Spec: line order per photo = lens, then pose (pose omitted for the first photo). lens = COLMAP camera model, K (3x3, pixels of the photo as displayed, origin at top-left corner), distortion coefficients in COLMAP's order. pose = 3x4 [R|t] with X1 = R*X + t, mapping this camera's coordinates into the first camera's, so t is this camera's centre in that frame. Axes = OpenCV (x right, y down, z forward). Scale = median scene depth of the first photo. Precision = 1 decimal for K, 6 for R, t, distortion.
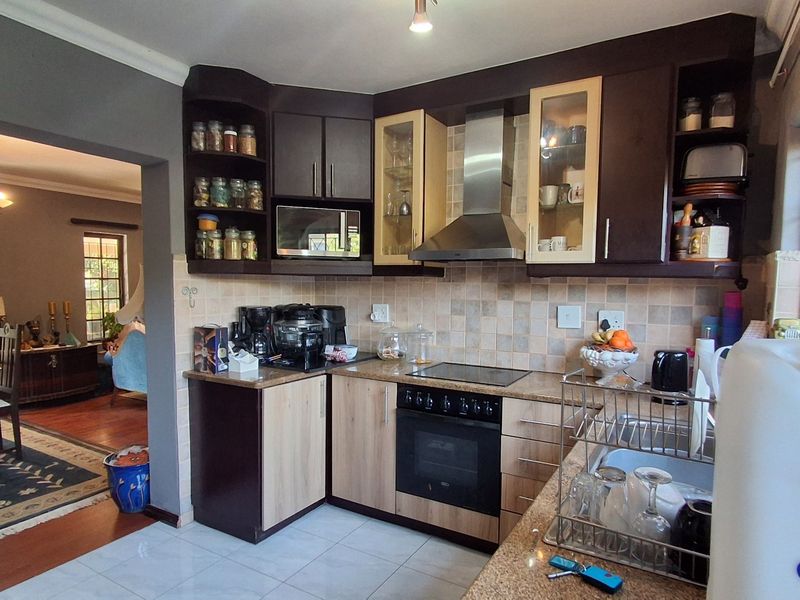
lens RADIAL K [[491.0, 0, 400.3], [0, 491.0, 302.1], [0, 0, 1]] dist [0.002225, 0.001970]
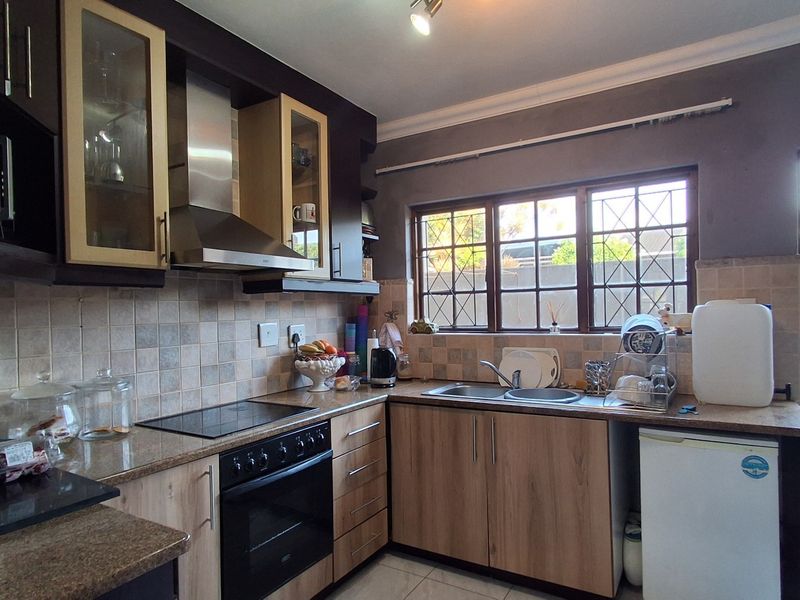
lens RADIAL K [[491.0, 0, 401.3], [0, 491.0, 304.8], [0, 0, 1]] dist [0.002225, 0.001970]
pose [[0.004796, 0.001769, 0.999987, -0.609551], [0.065405, 0.997857, -0.002079, -0.008797], [-0.997847, 0.065414, 0.004670, 0.714038]]
